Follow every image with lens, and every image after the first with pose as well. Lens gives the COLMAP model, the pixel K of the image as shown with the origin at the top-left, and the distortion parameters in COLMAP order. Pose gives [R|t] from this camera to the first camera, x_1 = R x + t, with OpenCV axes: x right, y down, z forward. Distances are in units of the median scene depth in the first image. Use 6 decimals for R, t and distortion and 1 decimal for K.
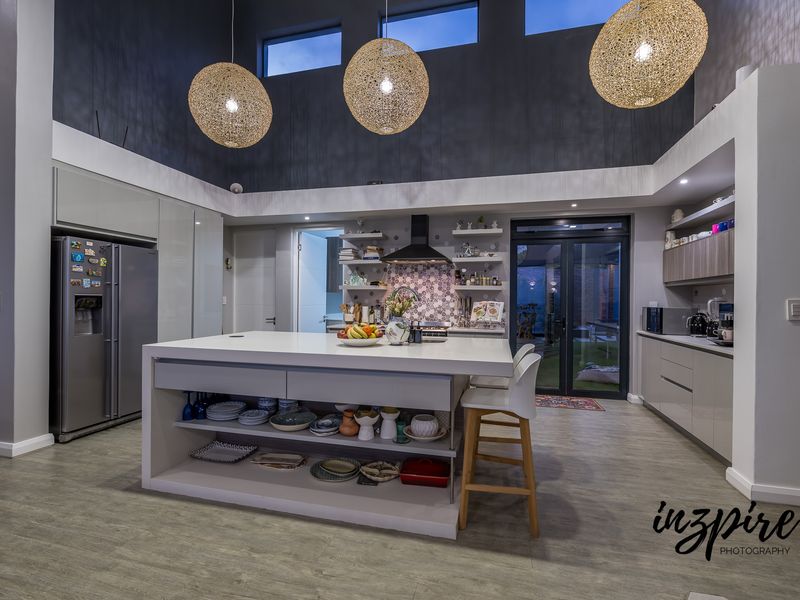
lens RADIAL K [[399.2, 0, 394.0], [0, 399.2, 300.7], [0, 0, 1]] dist [0.001058, 0.000361]
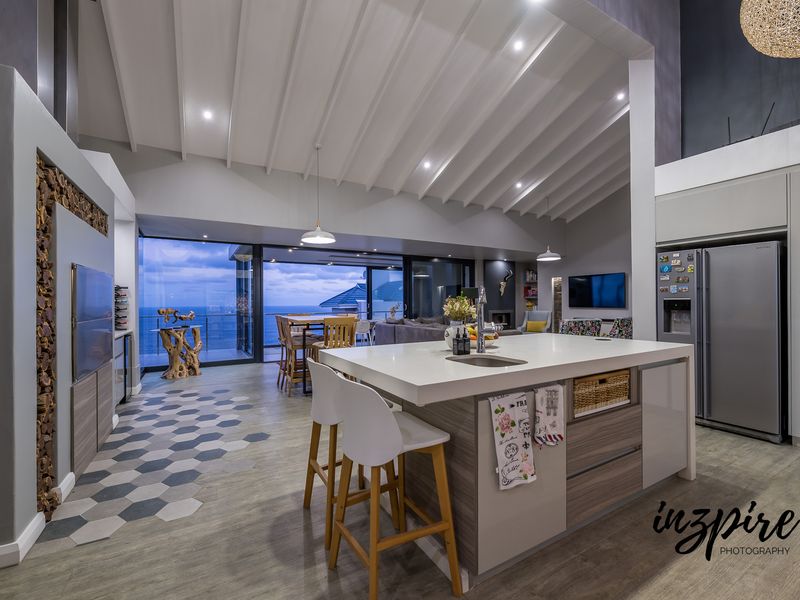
lens RADIAL K [[353.1, 0, 400.4], [0, 353.1, 298.3], [0, 0, 1]] dist [0.003257, -0.001658]
pose [[-0.705019, -0.010503, -0.709110, 0.408047], [0.001016, 0.999874, -0.015821, 0.000027], [0.709187, -0.011875, -0.704920, 0.877670]]
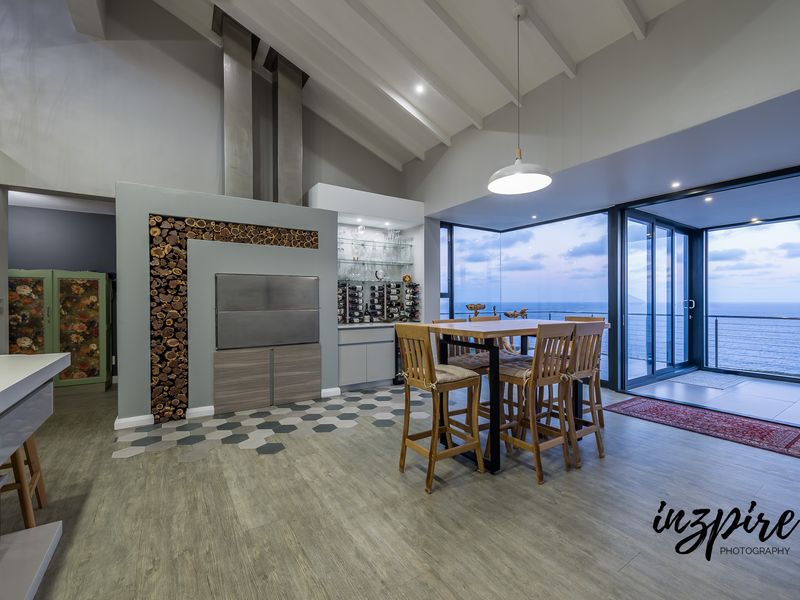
lens RADIAL K [[353.1, 0, 400.3], [0, 353.1, 302.5], [0, 0, 1]] dist [0.003257, -0.001658]
pose [[-0.749833, -0.014097, 0.661477, -0.495385], [-0.004681, 0.999861, 0.016002, -0.010442], [-0.661611, 0.008902, -0.749795, 0.492758]]
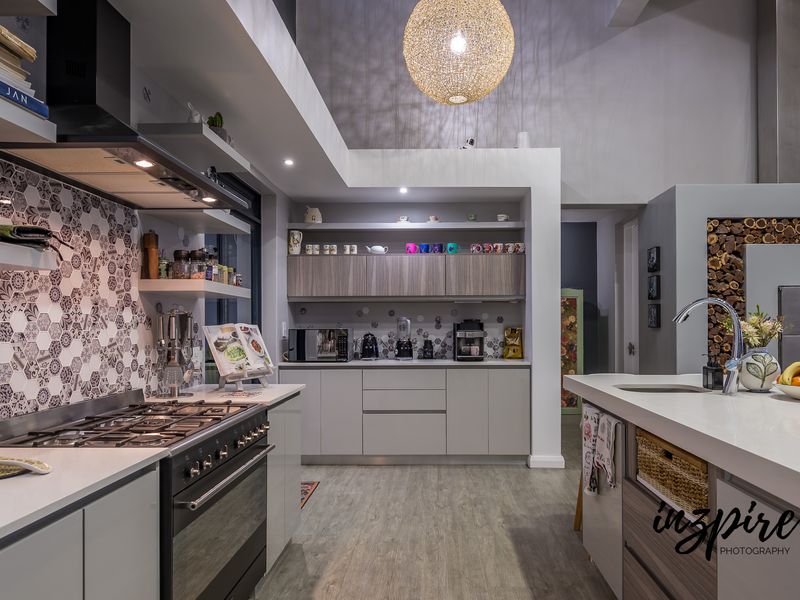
lens RADIAL K [[525.6, 0, 431.1], [0, 525.6, 317.5], [0, 0, 1]] dist [-0.006912, -0.000100]
pose [[-0.248090, -0.001926, 0.968735, -0.381762], [-0.001595, 0.999997, 0.001579, -0.006769], [-0.968736, -0.001153, -0.248092, 1.001442]]
